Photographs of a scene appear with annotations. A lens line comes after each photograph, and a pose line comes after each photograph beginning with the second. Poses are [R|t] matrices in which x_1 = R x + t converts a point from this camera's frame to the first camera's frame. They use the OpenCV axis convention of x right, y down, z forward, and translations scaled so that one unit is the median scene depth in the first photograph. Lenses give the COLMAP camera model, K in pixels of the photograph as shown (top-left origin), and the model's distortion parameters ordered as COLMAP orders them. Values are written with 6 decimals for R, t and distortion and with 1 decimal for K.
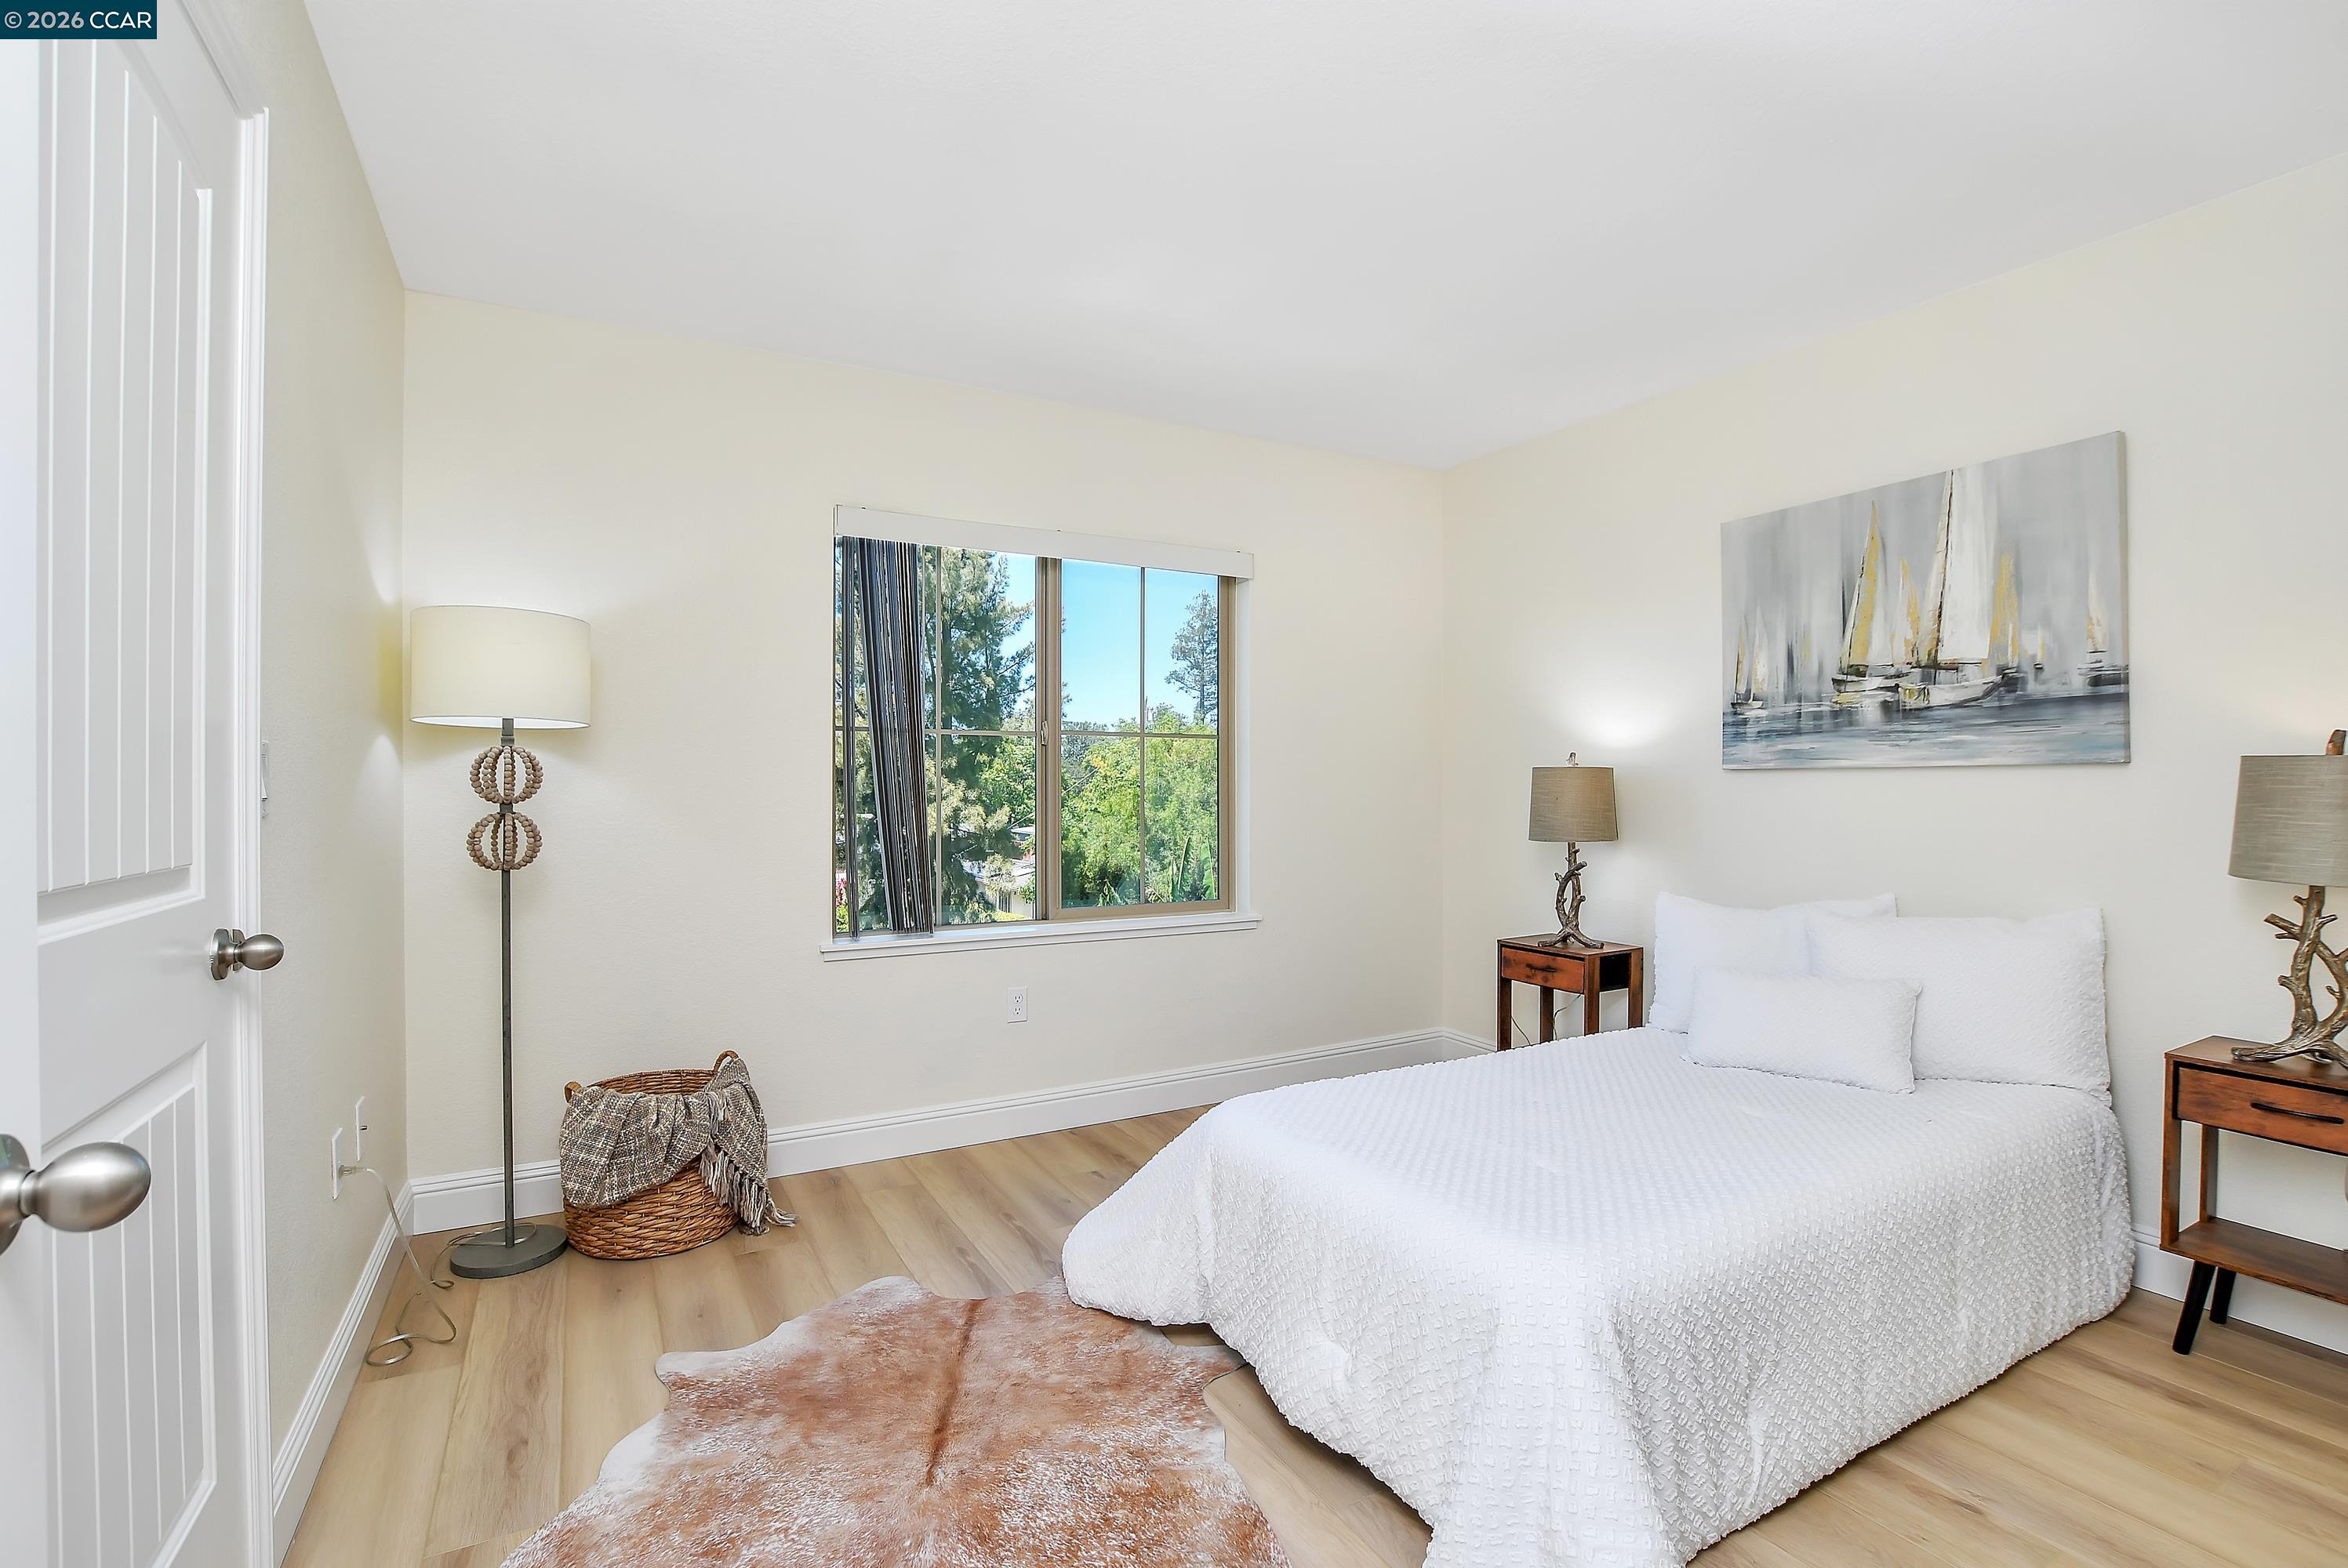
lens RADIAL K [[1062.4, 0, 1166.1], [0, 1062.4, 792.5], [0, 0, 1]] dist [-0.028871, 0.001185]
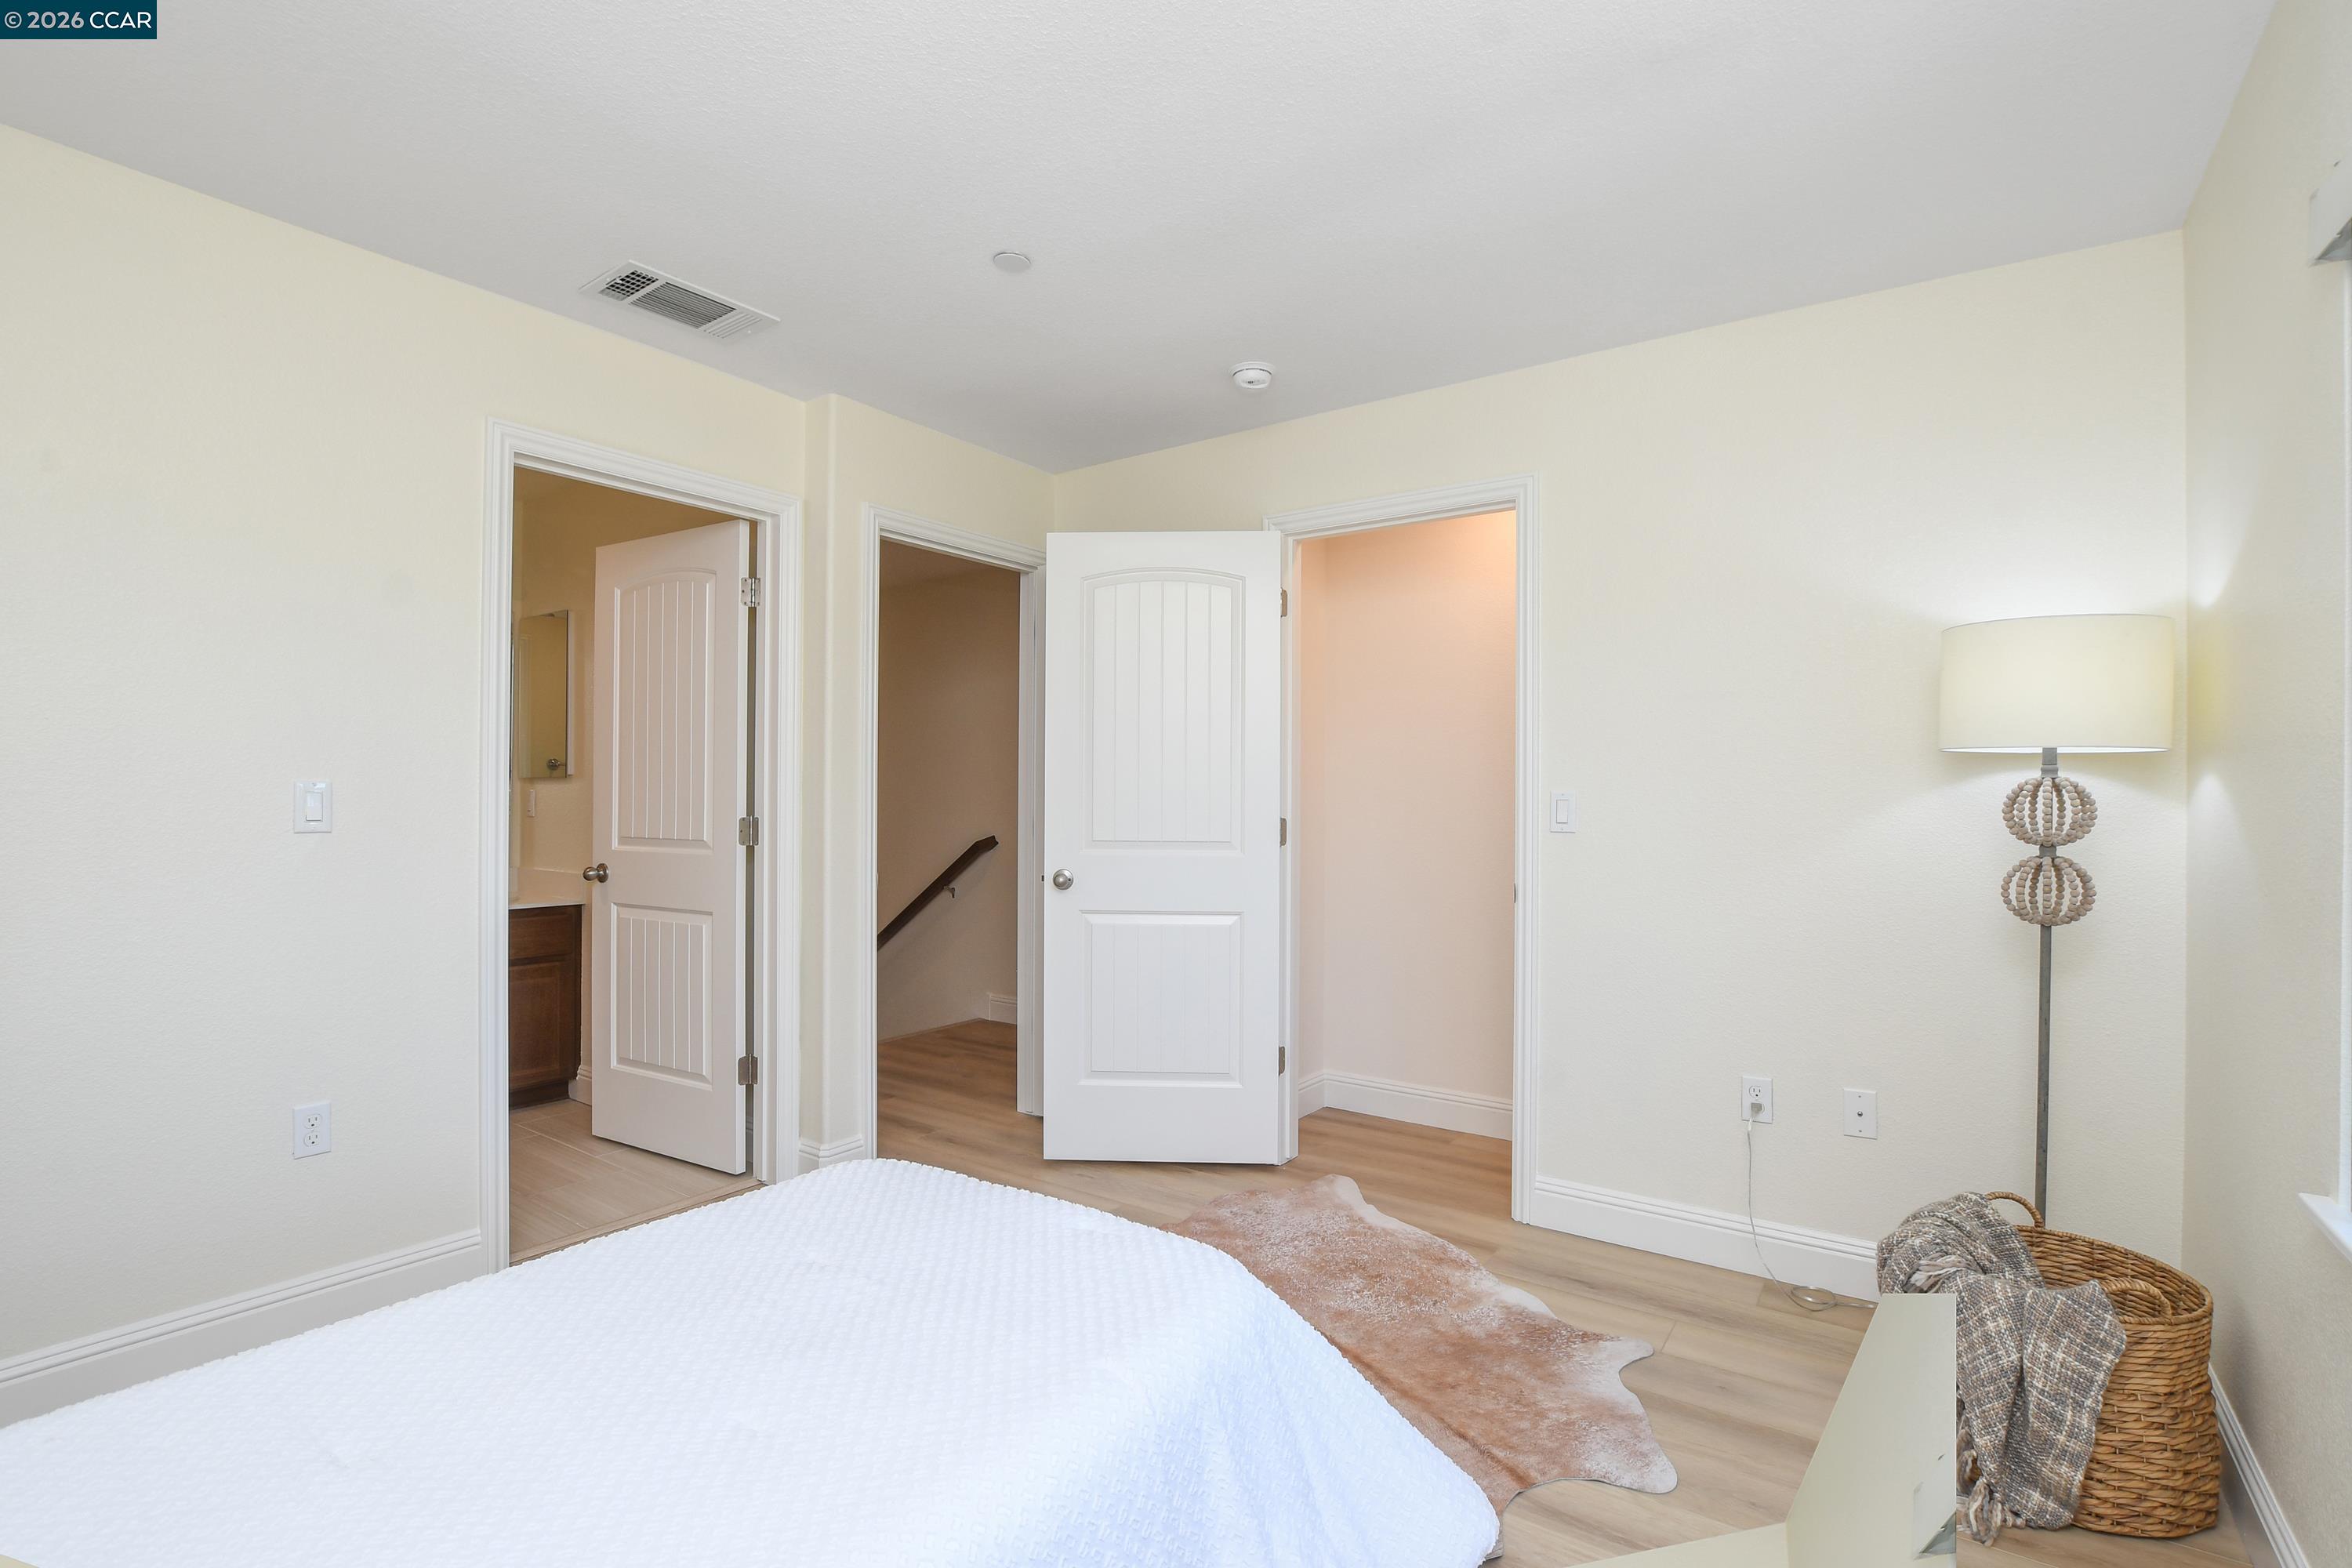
lens RADIAL K [[1064.3, 0, 1168.0], [0, 1064.3, 792.5], [0, 0, 1]] dist [-0.028871, 0.001185]
pose [[-0.902802, -0.005303, -0.430024, 0.380103], [-0.005107, 0.999986, -0.001610, -0.027570], [0.430027, 0.000743, -0.902816, 1.511136]]
